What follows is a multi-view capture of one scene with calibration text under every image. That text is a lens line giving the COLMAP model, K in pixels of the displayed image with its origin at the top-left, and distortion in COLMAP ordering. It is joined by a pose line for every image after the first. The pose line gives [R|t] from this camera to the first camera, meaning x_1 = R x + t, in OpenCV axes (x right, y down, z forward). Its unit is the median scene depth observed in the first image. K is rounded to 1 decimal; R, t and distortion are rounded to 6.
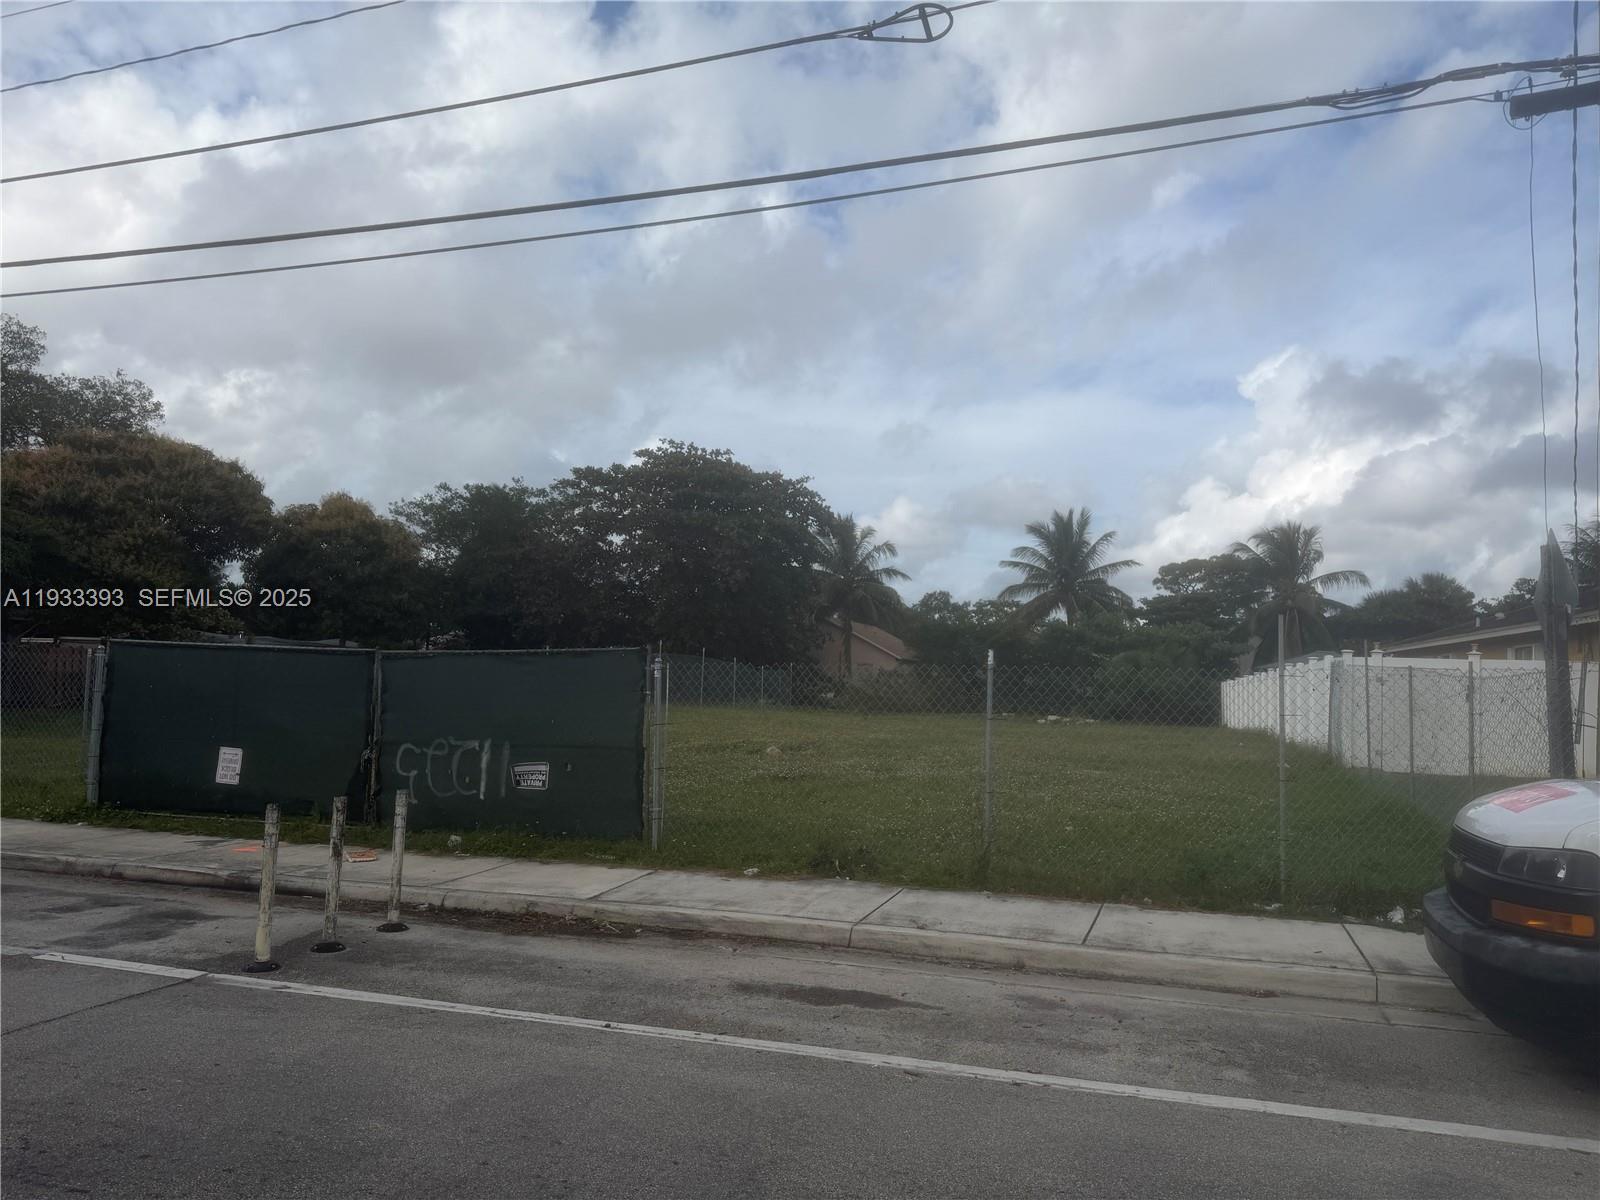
lens RADIAL K [[1113.6, 0, 810.9], [0, 1113.6, 607.3], [0, 0, 1]] dist [0.097473, -0.131496]
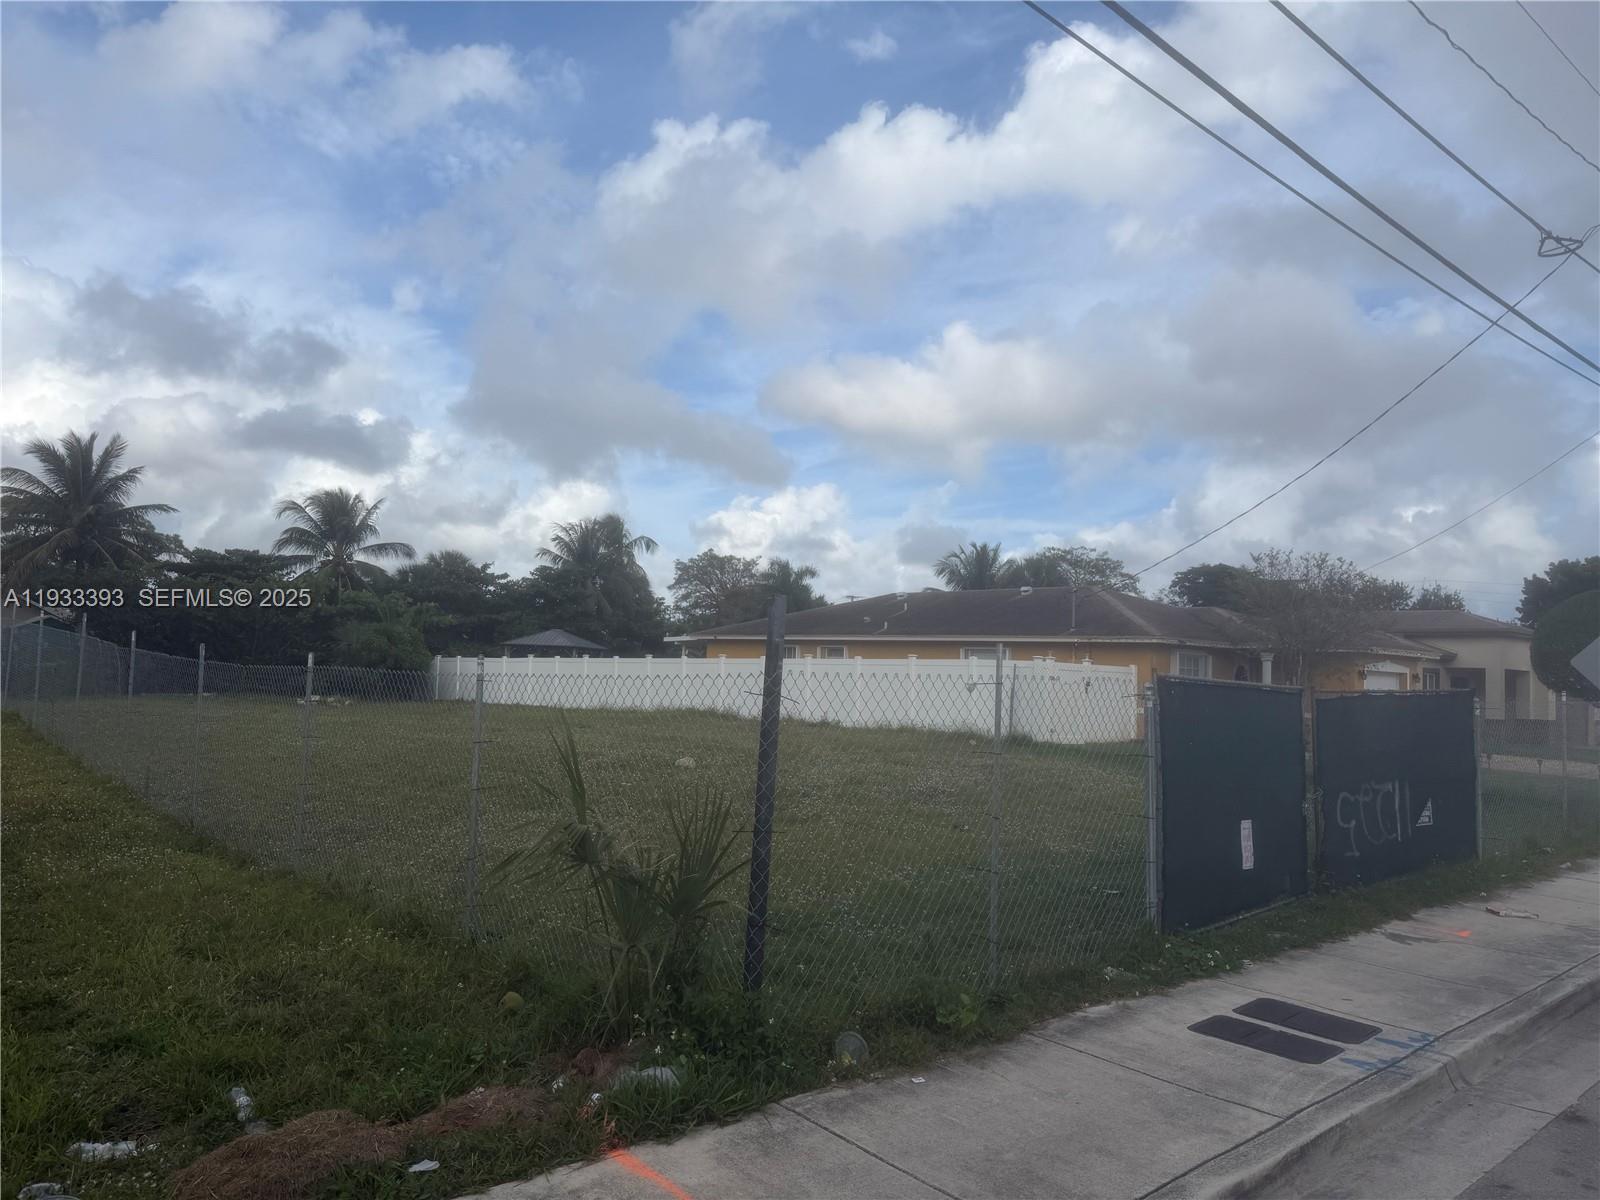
lens RADIAL K [[1113.6, 0, 810.9], [0, 1113.6, 607.3], [0, 0, 1]] dist [0.097473, -0.131496]
pose [[0.518129, 0.044088, 0.854166, -0.317916], [-0.078062, 0.996940, -0.004106, 0.002526], [-0.851733, -0.064550, 0.519985, 0.211080]]
